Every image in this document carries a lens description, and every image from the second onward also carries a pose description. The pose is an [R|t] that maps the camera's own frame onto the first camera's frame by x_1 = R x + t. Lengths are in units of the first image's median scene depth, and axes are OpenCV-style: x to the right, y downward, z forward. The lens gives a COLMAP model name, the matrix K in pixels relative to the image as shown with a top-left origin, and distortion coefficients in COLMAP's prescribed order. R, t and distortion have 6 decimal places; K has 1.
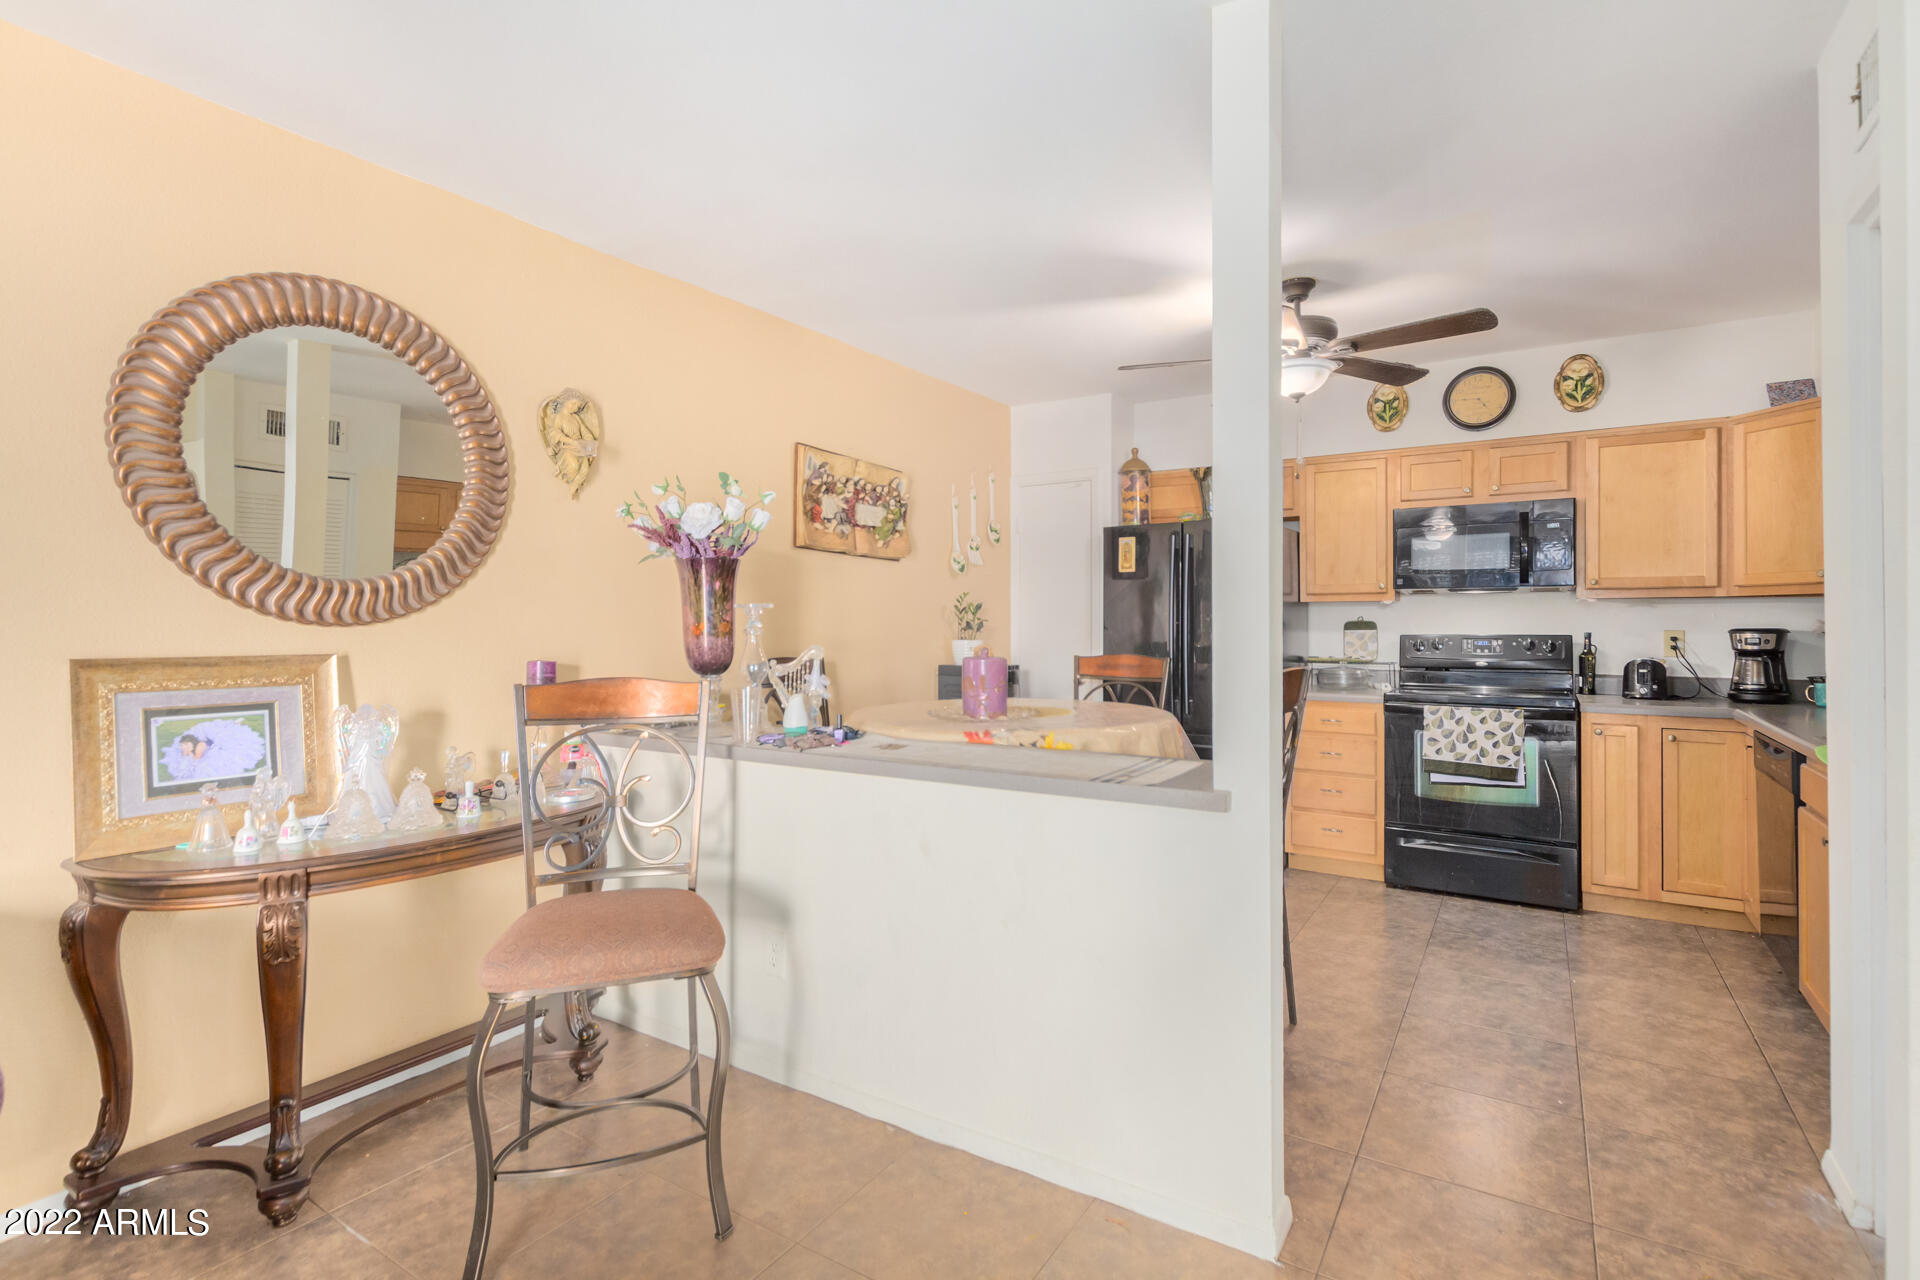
lens RADIAL K [[889.3, 0, 987.8], [0, 889.3, 616.7], [0, 0, 1]] dist [0.001174, 0.000027]
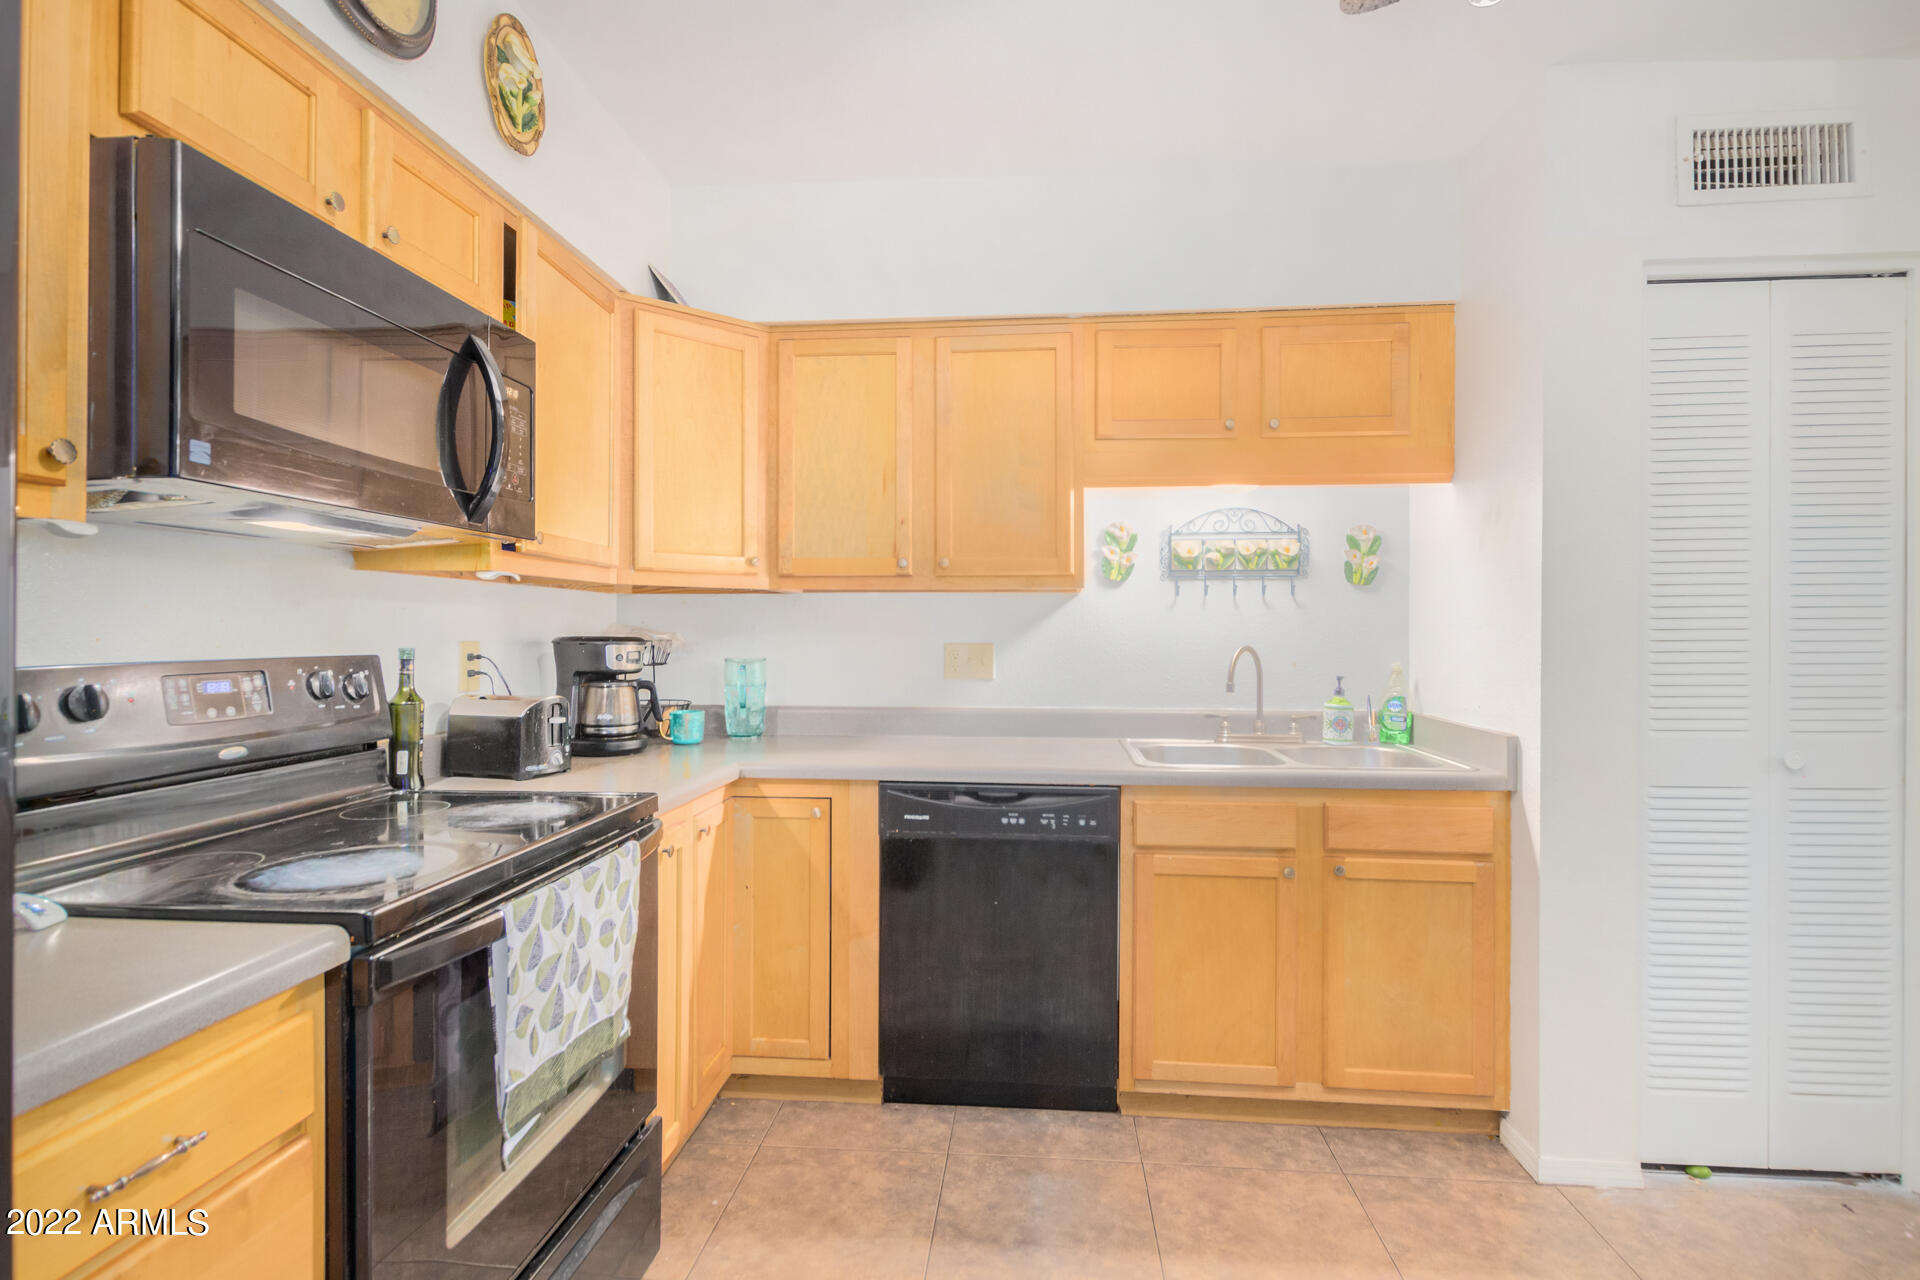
lens RADIAL K [[911.0, 0, 960.0], [0, 911.0, 640.0], [0, 0, 1]] dist [0.001239, 0.000120]
pose [[-0.446685, -0.008889, 0.894647, 0.151050], [-0.010592, 0.999933, 0.004647, 0.008714], [-0.894628, -0.007401, -0.446750, 0.952852]]
